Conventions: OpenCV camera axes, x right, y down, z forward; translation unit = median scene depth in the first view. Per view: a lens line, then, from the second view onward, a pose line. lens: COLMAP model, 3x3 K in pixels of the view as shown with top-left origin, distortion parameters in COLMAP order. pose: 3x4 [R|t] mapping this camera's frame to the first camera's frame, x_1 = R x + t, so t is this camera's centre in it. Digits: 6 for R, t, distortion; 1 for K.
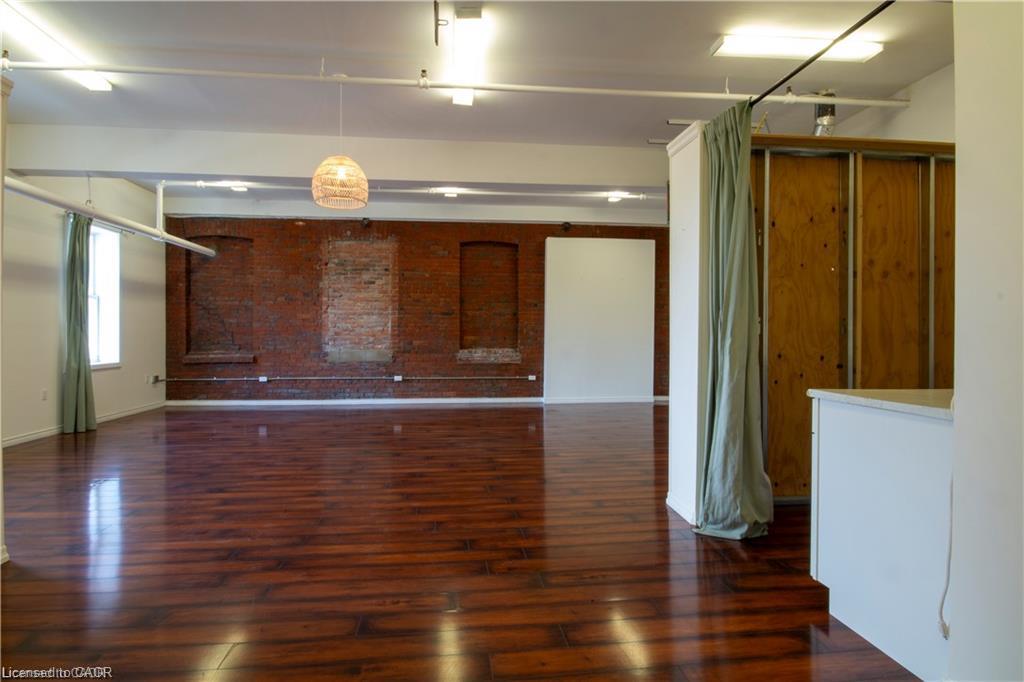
lens RADIAL K [[498.6, 0, 487.1], [0, 498.6, 334.8], [0, 0, 1]] dist [-0.000118, 0.000561]
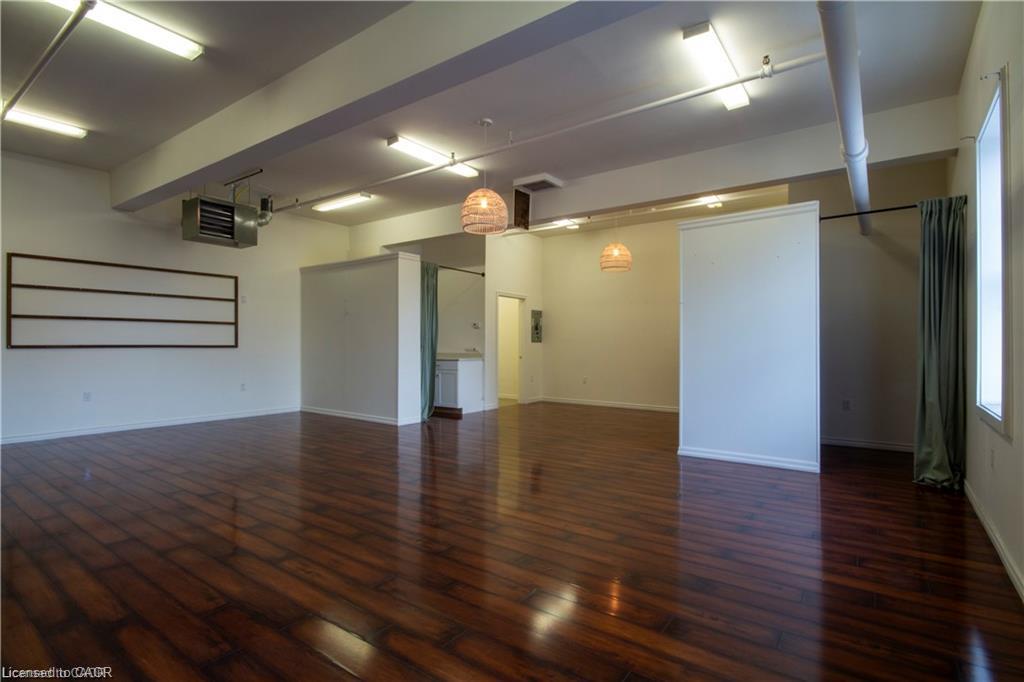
lens RADIAL K [[496.9, 0, 532.5], [0, 496.9, 350.7], [0, 0, 1]] dist [-0.000443, 0.000320]
pose [[-0.757285, -0.005692, 0.653060, -0.599771], [-0.001185, 0.999972, 0.007341, 0.006645], [-0.653083, 0.004785, -0.757271, 0.938481]]
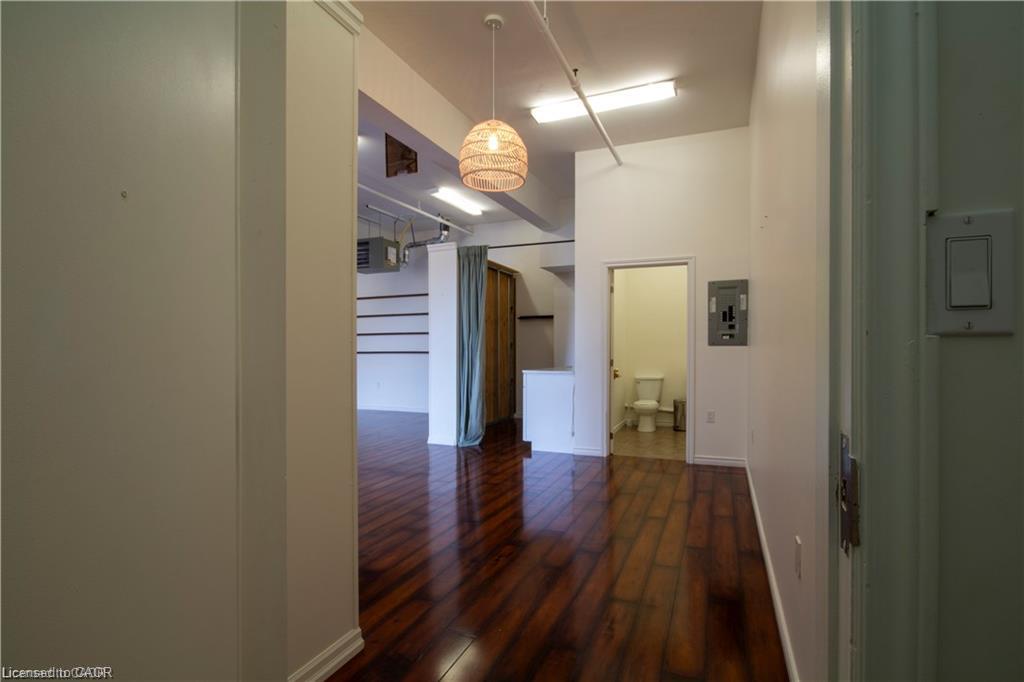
lens RADIAL K [[496.9, 0, 532.5], [0, 496.9, 350.7], [0, 0, 1]] dist [-0.000443, 0.000320]
pose [[0.448915, -0.004736, 0.893562, -0.457543], [0.002321, 0.999989, 0.004134, -0.001205], [-0.893572, 0.000218, 0.448920, -0.061883]]
